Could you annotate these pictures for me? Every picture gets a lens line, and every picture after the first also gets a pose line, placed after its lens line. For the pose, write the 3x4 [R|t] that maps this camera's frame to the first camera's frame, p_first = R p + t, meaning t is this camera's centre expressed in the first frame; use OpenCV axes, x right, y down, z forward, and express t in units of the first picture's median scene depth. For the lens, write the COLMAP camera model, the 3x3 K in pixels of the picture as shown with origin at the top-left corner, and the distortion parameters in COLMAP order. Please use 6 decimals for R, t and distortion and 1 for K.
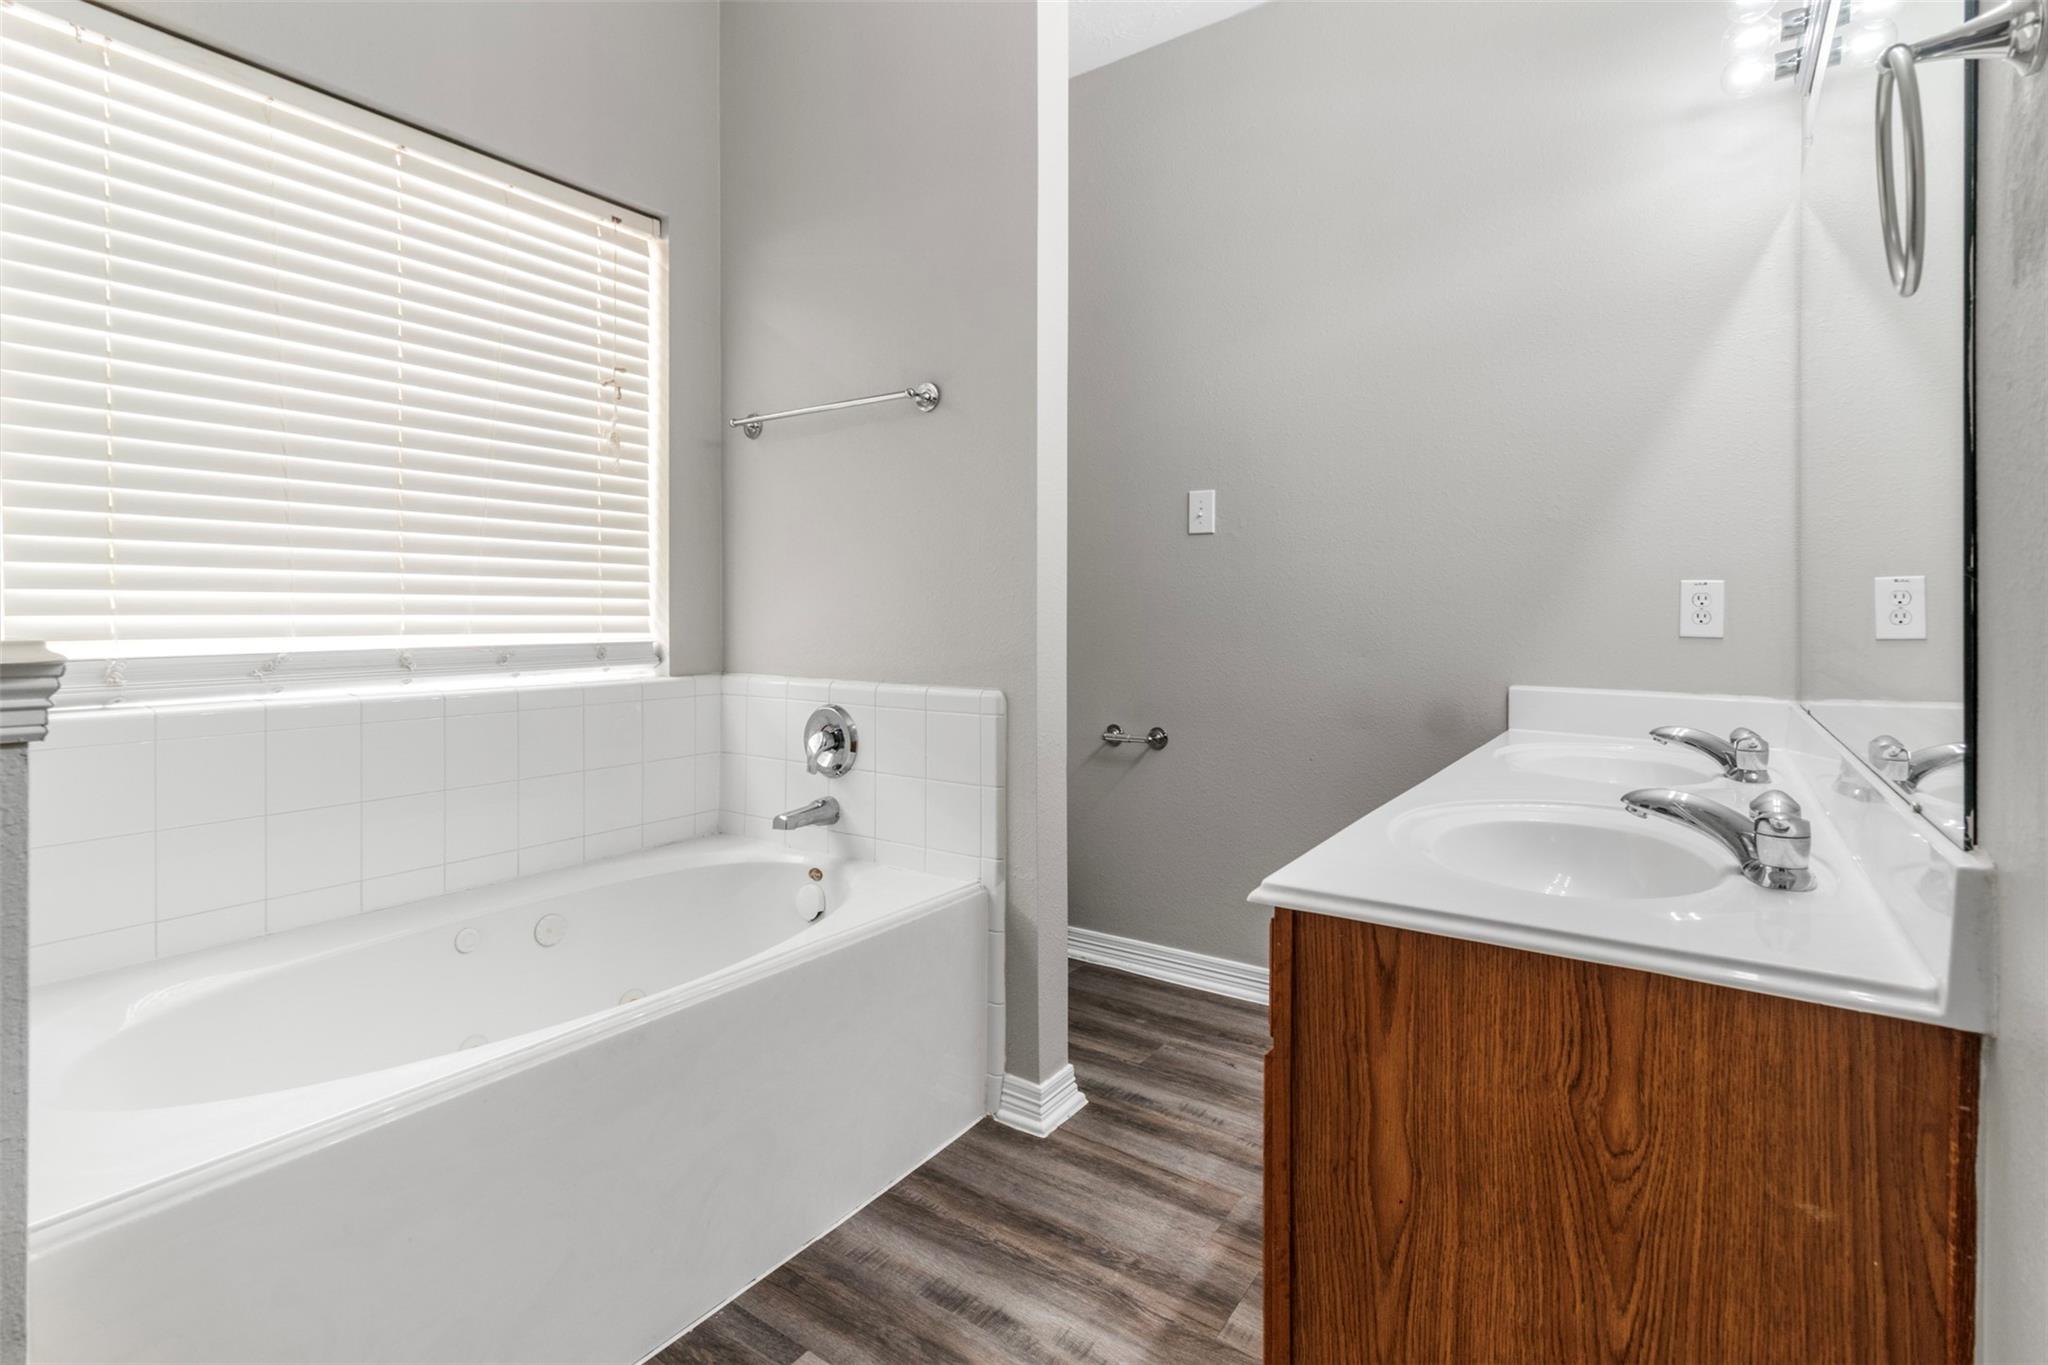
lens RADIAL K [[962.4, 0, 1003.8], [0, 962.4, 635.8], [0, 0, 1]] dist [0.002417, 0.000595]
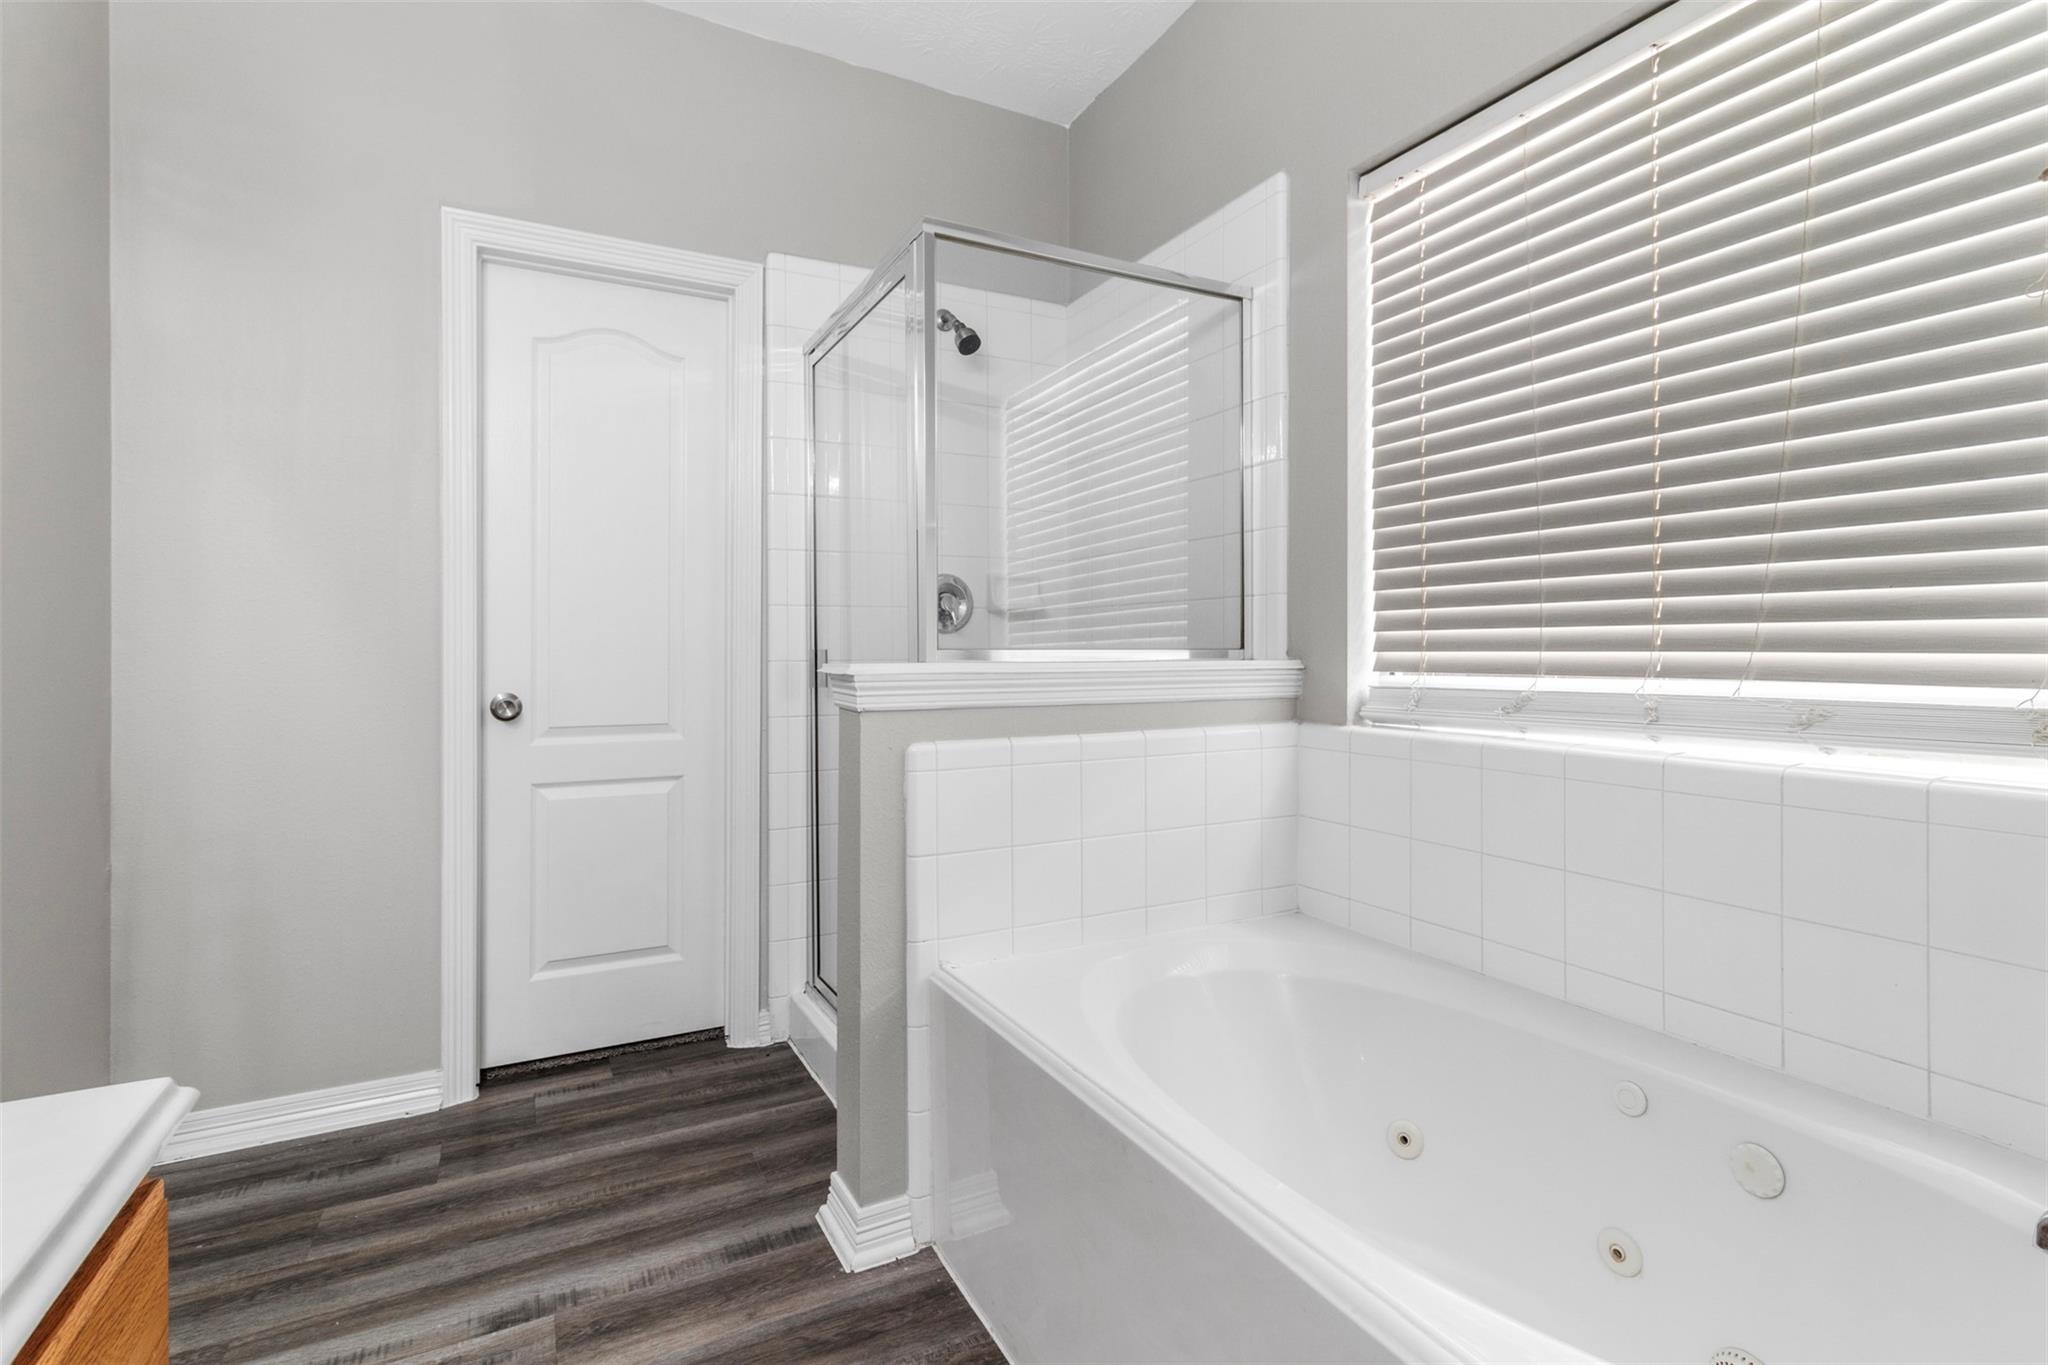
lens RADIAL K [[933.6, 0, 1023.3], [0, 933.6, 659.7], [0, 0, 1]] dist [0.001064, 0.000196]
pose [[-0.435925, 0.006640, -0.899958, 0.282709], [-0.020363, 0.999644, 0.017239, -0.018401], [0.899752, 0.025841, -0.435635, 0.915054]]
